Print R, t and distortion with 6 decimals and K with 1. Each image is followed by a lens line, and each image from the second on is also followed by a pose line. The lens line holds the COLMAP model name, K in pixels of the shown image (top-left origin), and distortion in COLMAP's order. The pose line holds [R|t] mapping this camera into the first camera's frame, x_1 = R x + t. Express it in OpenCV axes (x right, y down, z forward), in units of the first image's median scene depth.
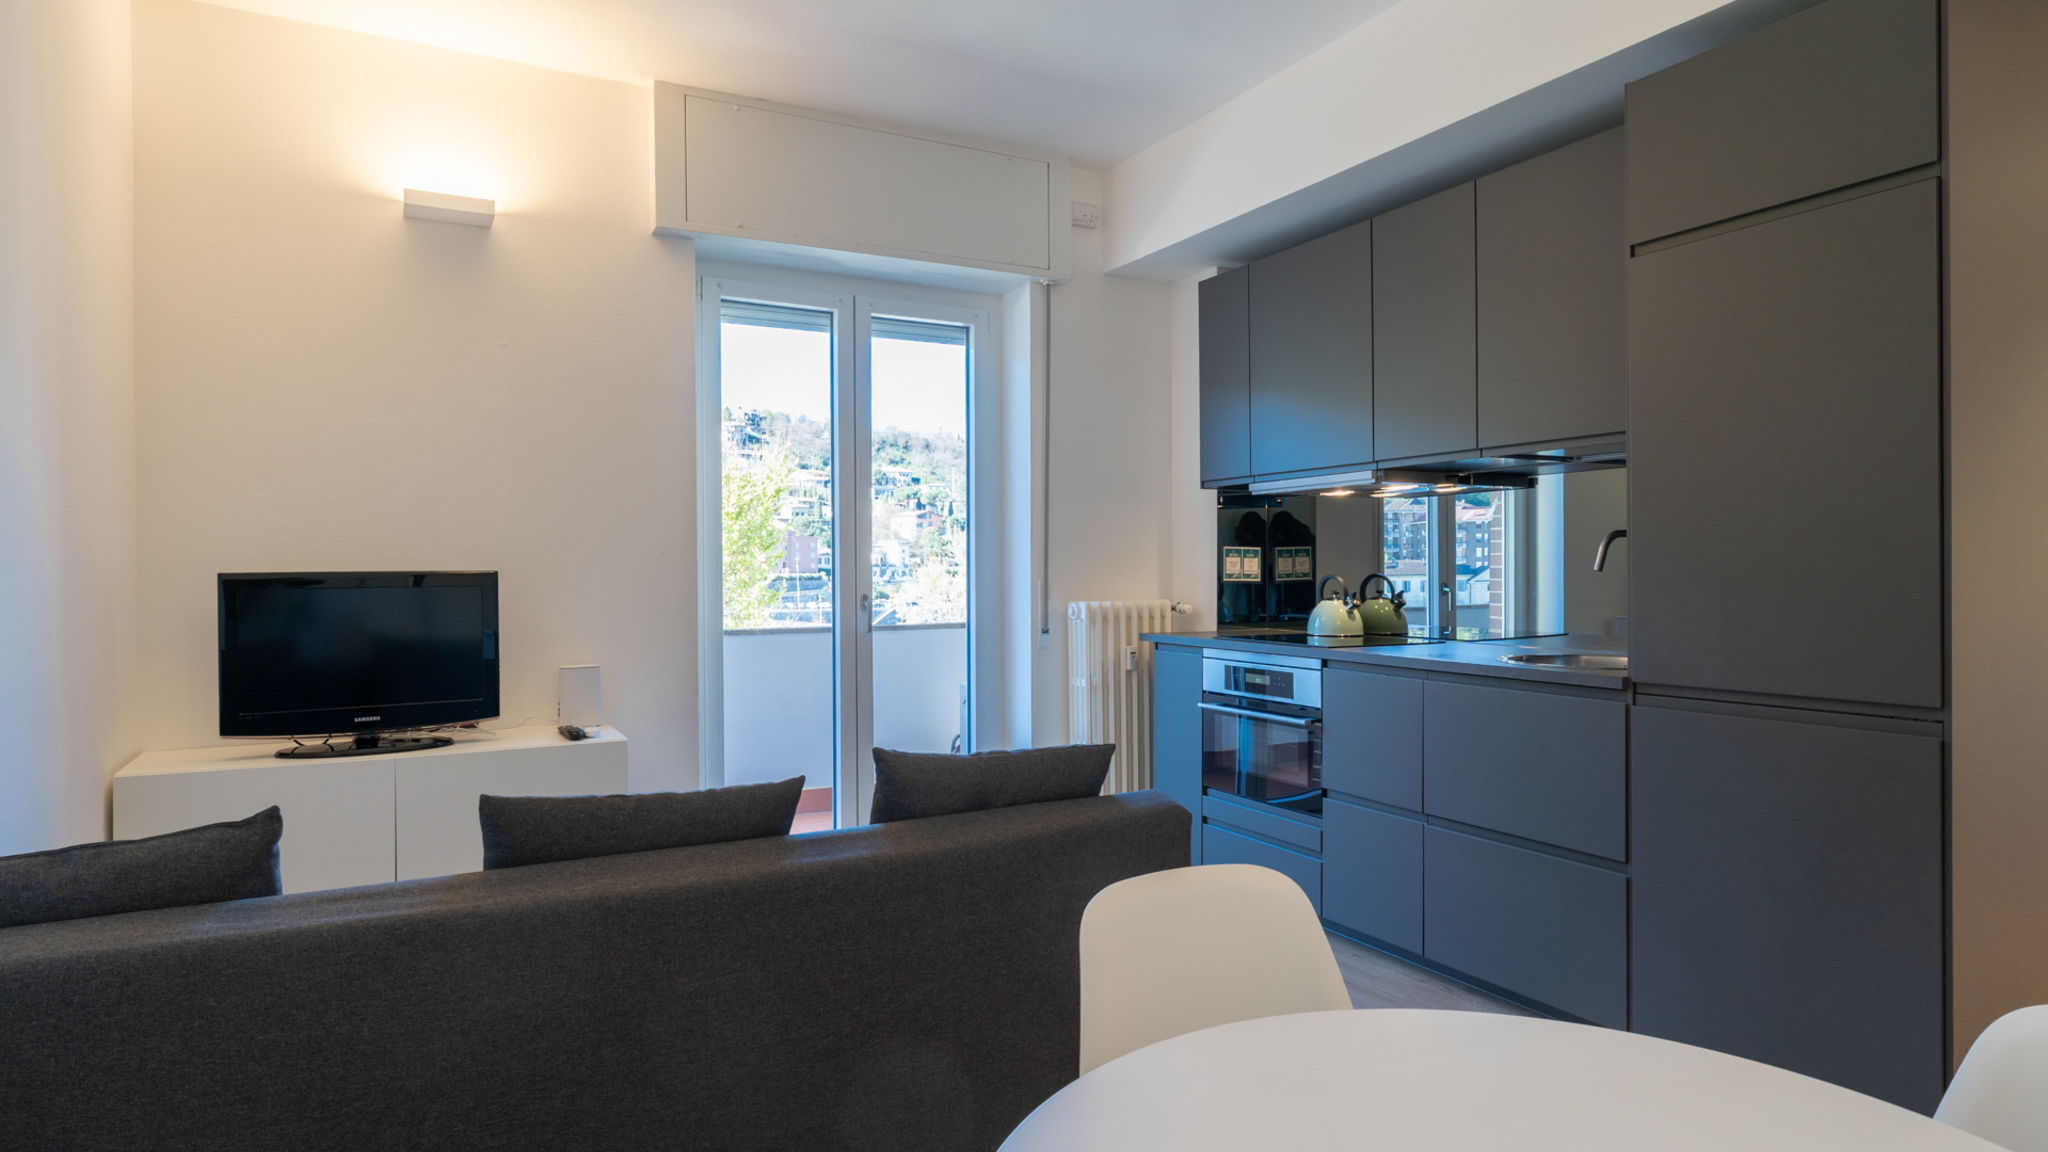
lens RADIAL K [[1131.3, 0, 1024.0], [0, 1131.3, 576.0], [0, 0, 1]] dist [-0.000904, 0.001218]
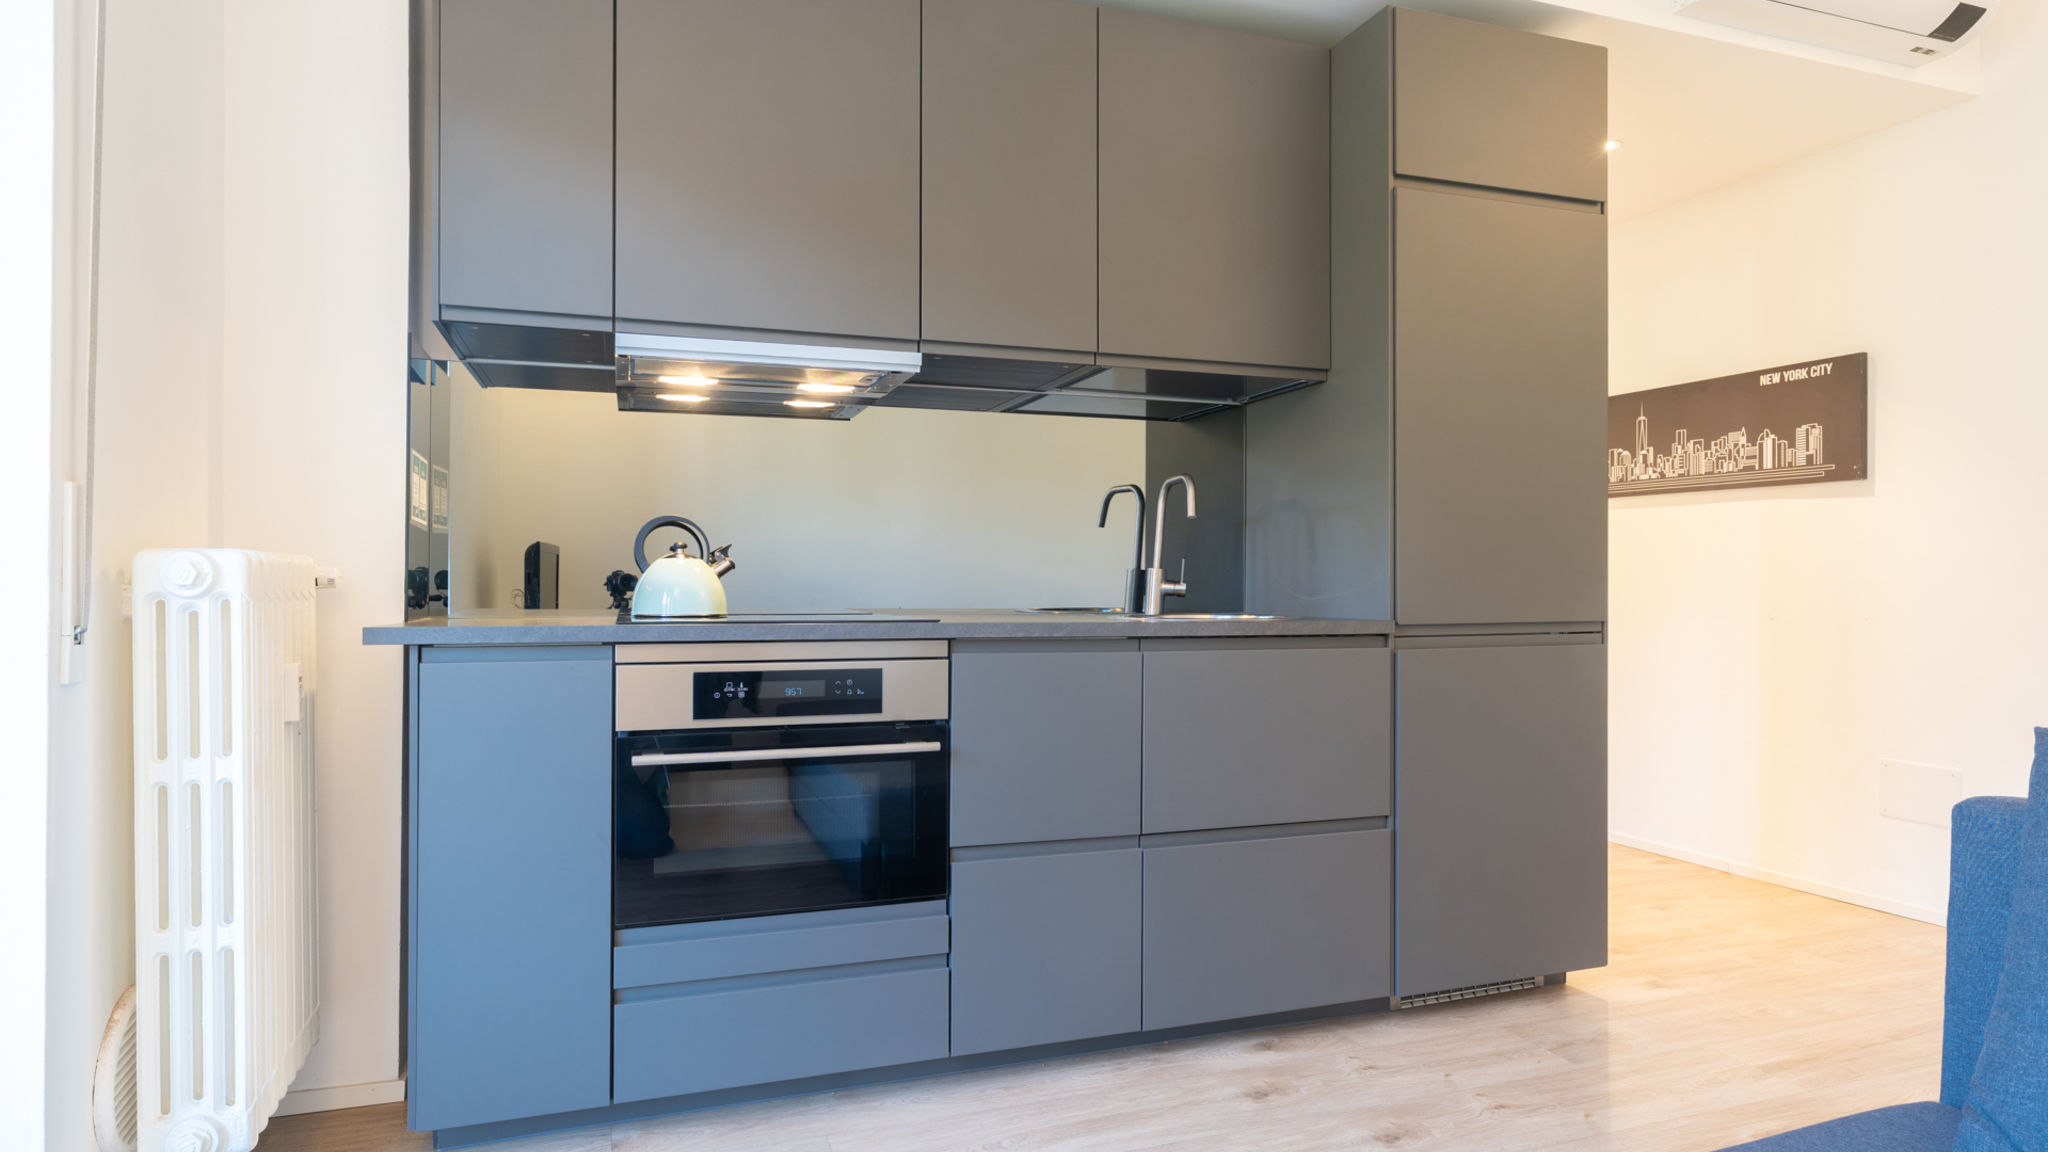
lens RADIAL K [[1131.3, 0, 1024.0], [0, 1131.3, 576.0], [0, 0, 1]] dist [-0.000904, 0.001218]
pose [[0.180539, 0.006055, 0.983549, -0.330403], [0.000860, 0.999980, -0.006314, 0.040589], [-0.983567, 0.001986, 0.180531, 0.815531]]
